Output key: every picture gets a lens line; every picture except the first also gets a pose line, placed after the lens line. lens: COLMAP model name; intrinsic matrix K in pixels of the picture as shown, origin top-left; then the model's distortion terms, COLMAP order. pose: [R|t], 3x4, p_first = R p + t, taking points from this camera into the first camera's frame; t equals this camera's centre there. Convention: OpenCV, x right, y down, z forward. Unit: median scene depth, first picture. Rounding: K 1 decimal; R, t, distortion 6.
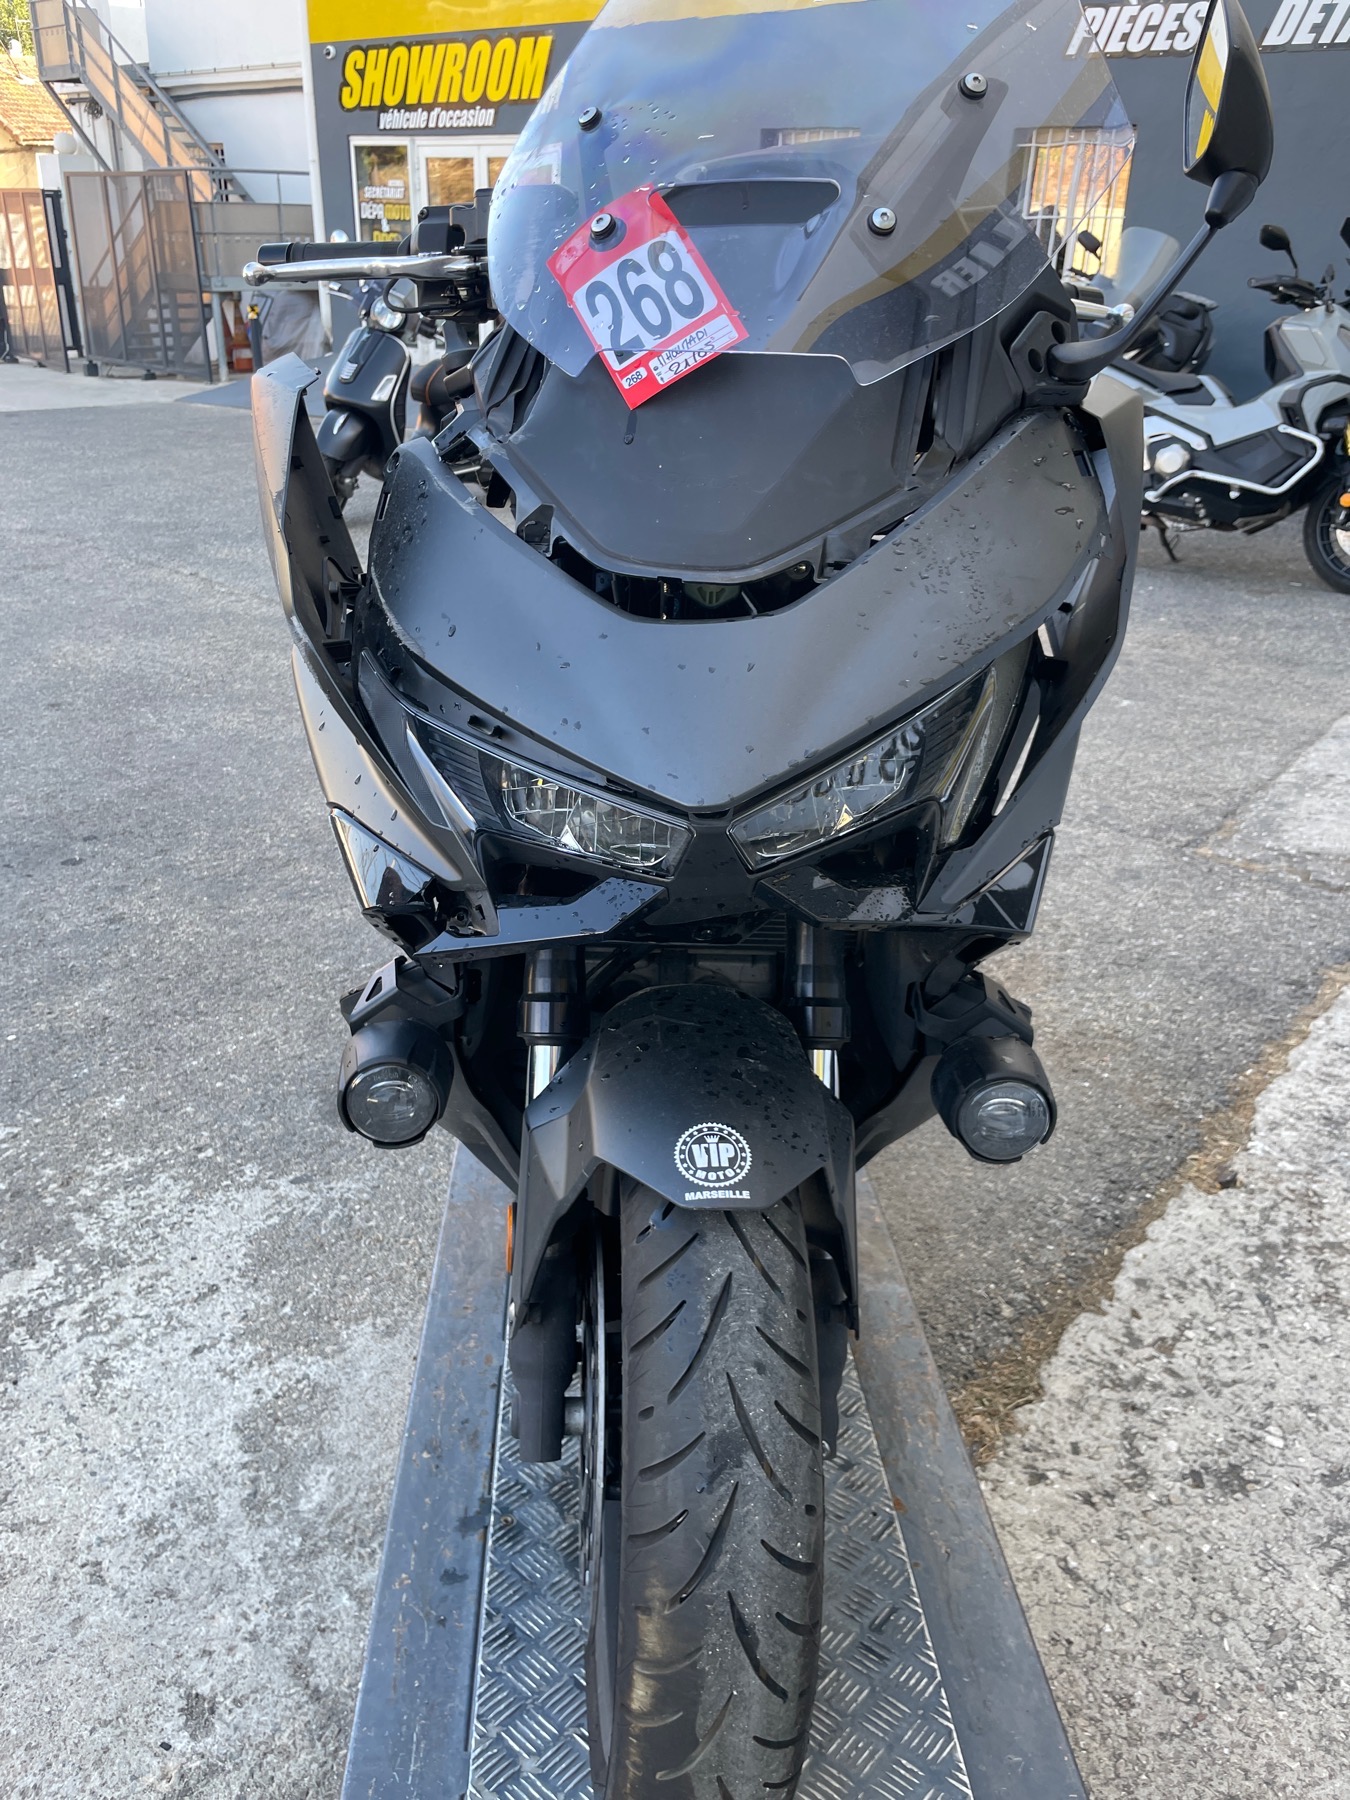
lens RADIAL K [[1400.7, 0, 675.0], [0, 1400.7, 900.0], [0, 0, 1]] dist [0.015314, -0.010283]
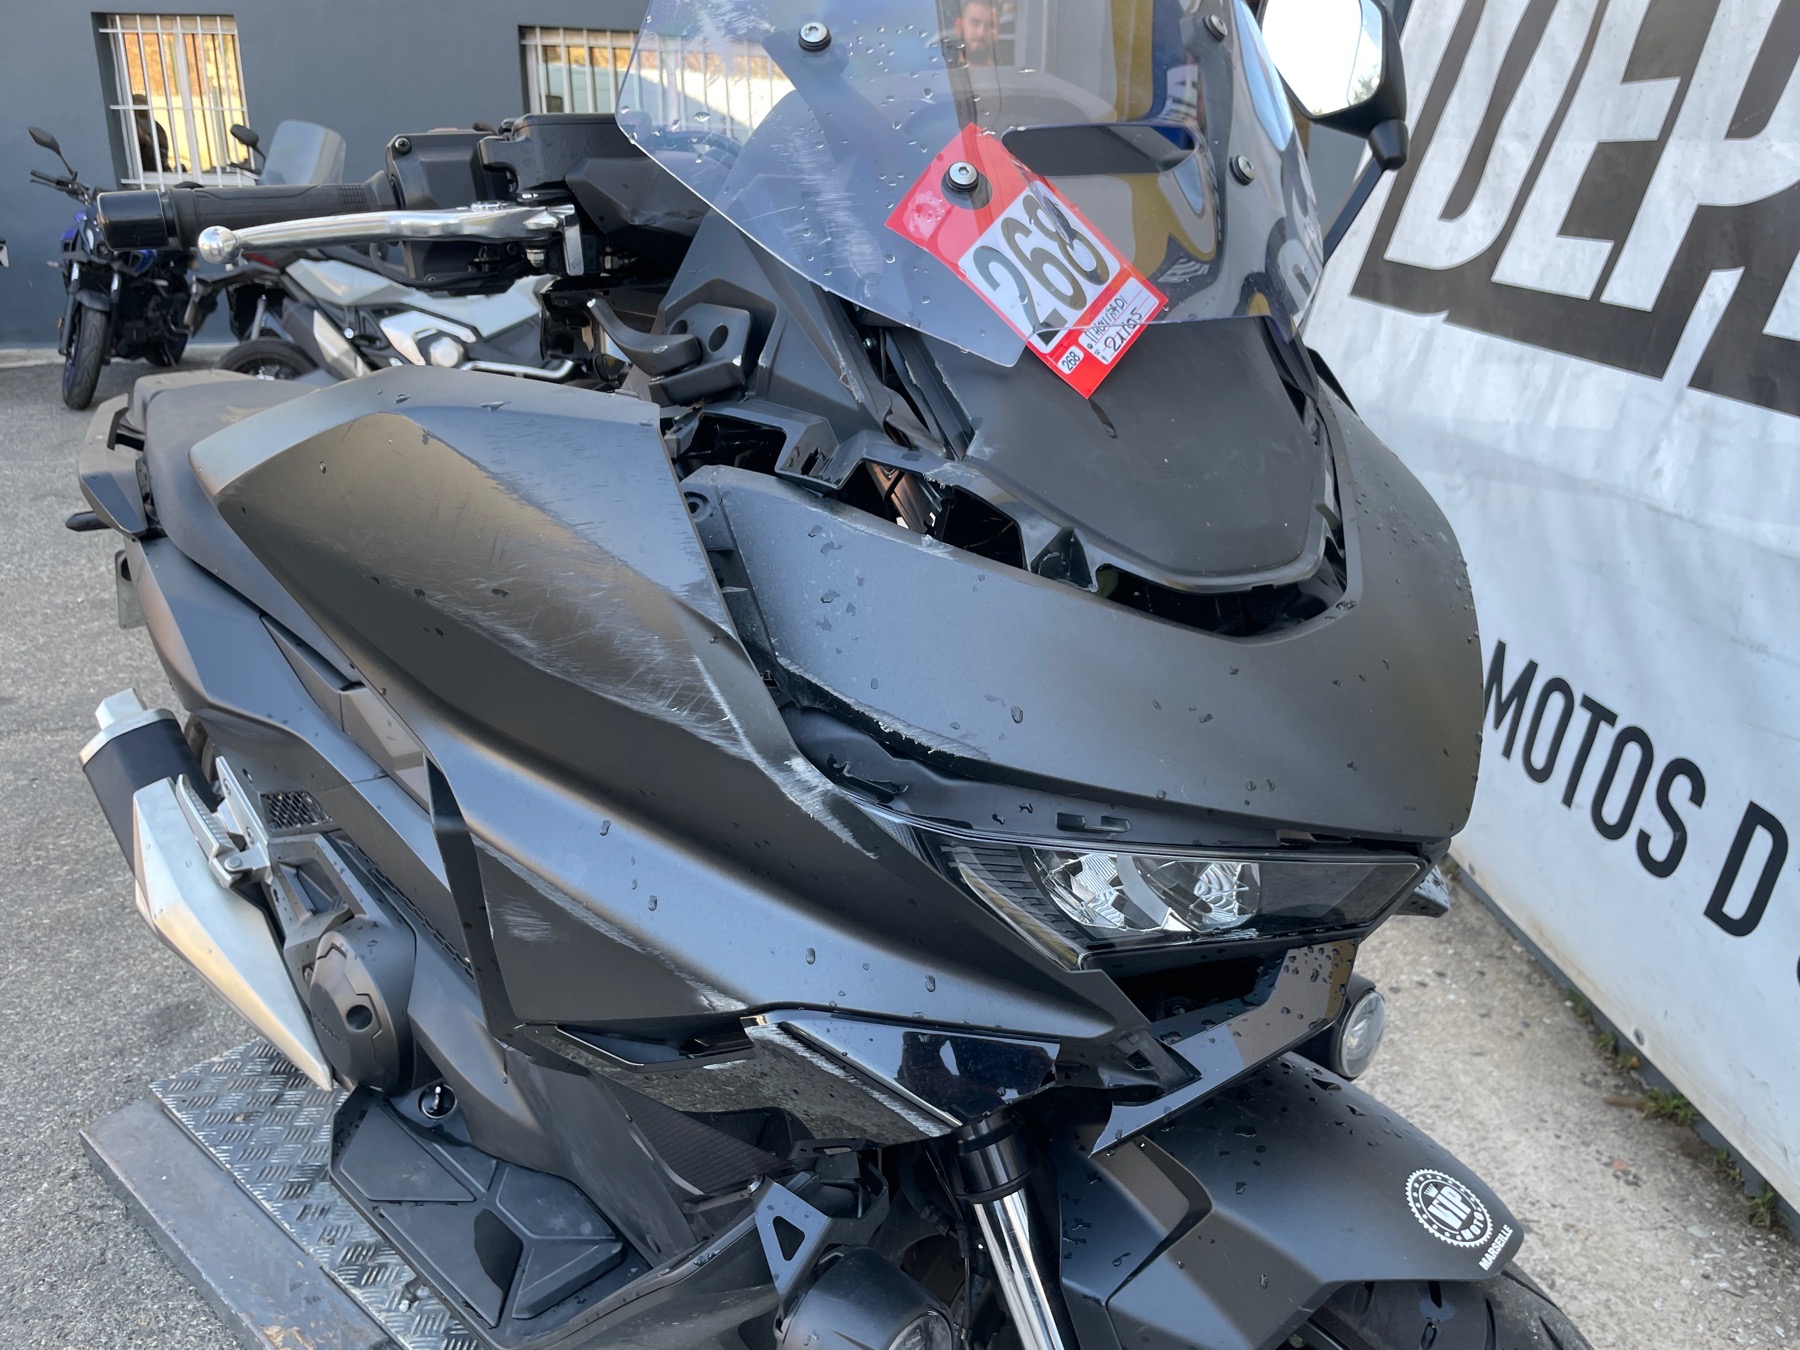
lens RADIAL K [[1400.7, 0, 900.0], [0, 1400.7, 675.0], [0, 0, 1]] dist [0.015314, -0.010283]
pose [[0.717366, -0.244813, 0.652267, -0.651940], [0.288581, 0.956550, 0.041636, -0.249606], [-0.634119, 0.158364, 0.756845, 0.457578]]
